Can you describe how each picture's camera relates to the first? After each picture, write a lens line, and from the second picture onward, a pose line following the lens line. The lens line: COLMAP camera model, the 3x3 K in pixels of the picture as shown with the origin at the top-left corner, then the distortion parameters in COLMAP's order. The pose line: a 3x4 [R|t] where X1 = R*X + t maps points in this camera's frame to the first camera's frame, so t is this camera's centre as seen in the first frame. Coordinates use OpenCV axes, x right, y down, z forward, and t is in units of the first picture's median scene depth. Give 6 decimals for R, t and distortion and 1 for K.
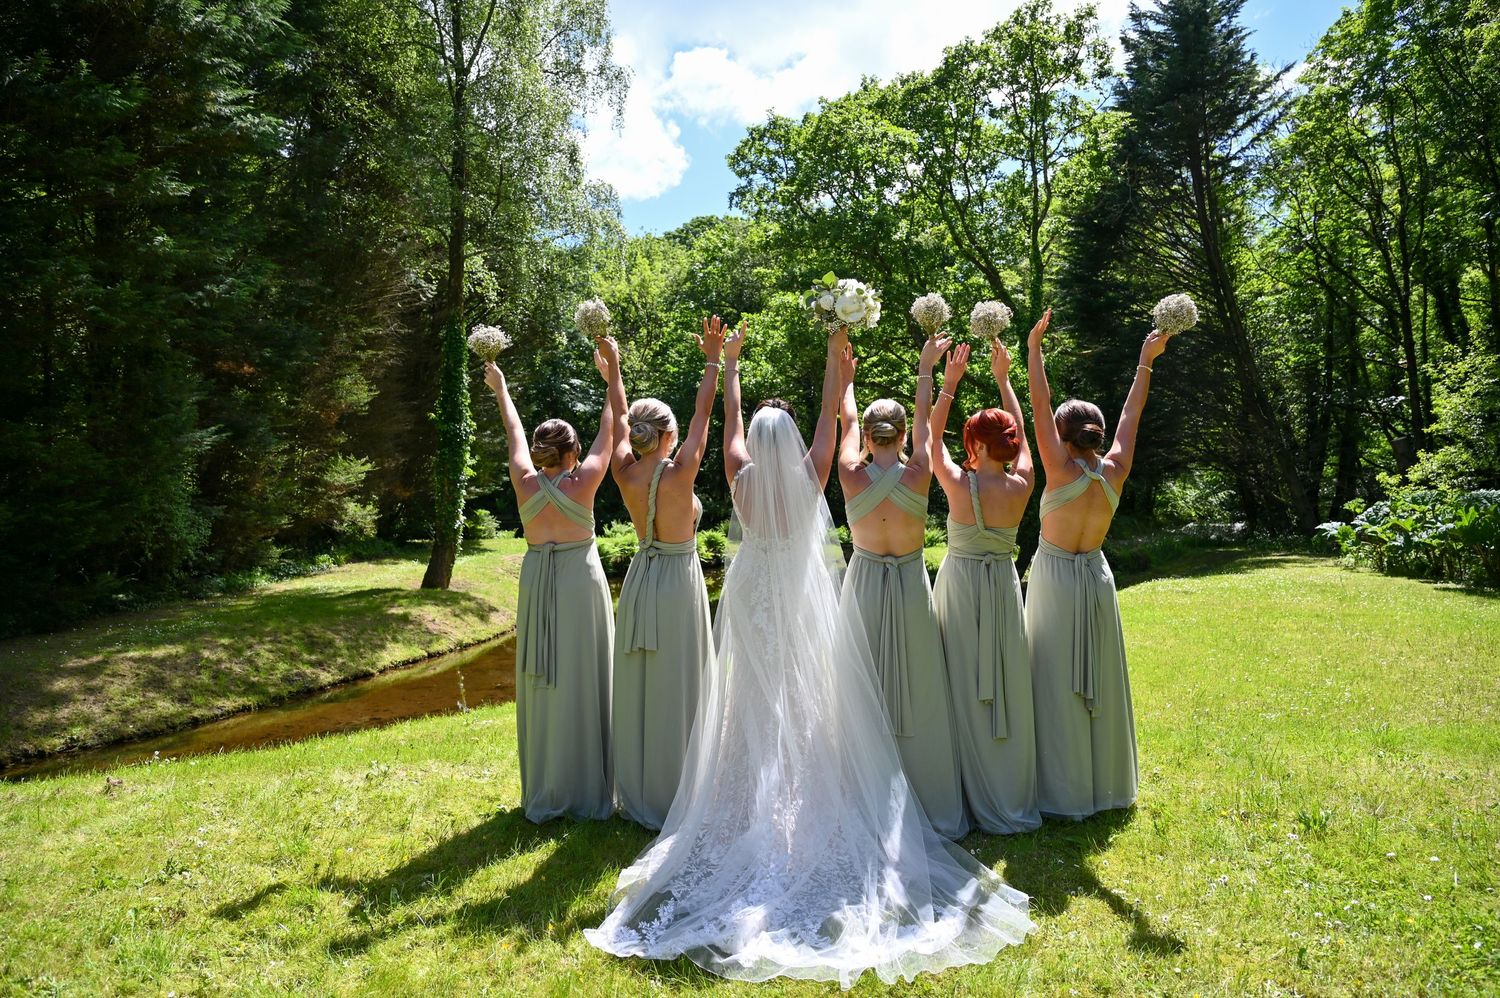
lens RADIAL K [[1040.4, 0, 744.6], [0, 1040.4, 496.9], [0, 0, 1]] dist [-0.005229, -0.000532]
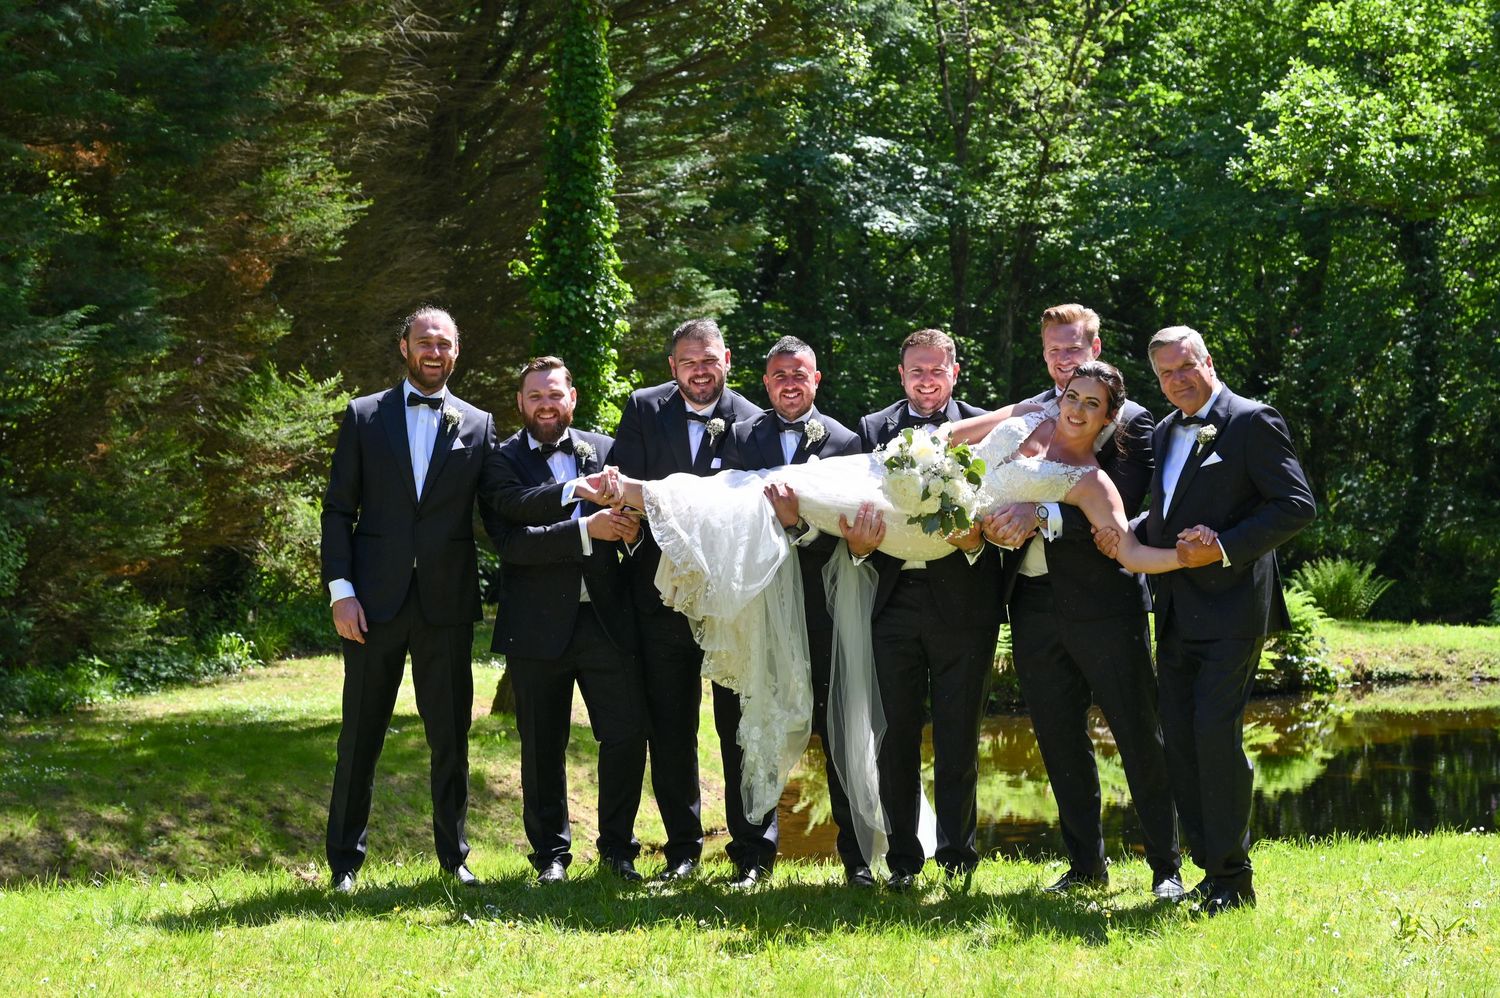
lens RADIAL K [[3233.4, 0, 747.8], [0, 3233.4, 495.6], [0, 0, 1]] dist [0.033881, 0.000000]
pose [[0.980676, 0.006370, -0.195534, 0.011065], [-0.006157, 0.999980, 0.001698, 0.002407], [0.195541, -0.000461, 0.980696, -0.120914]]
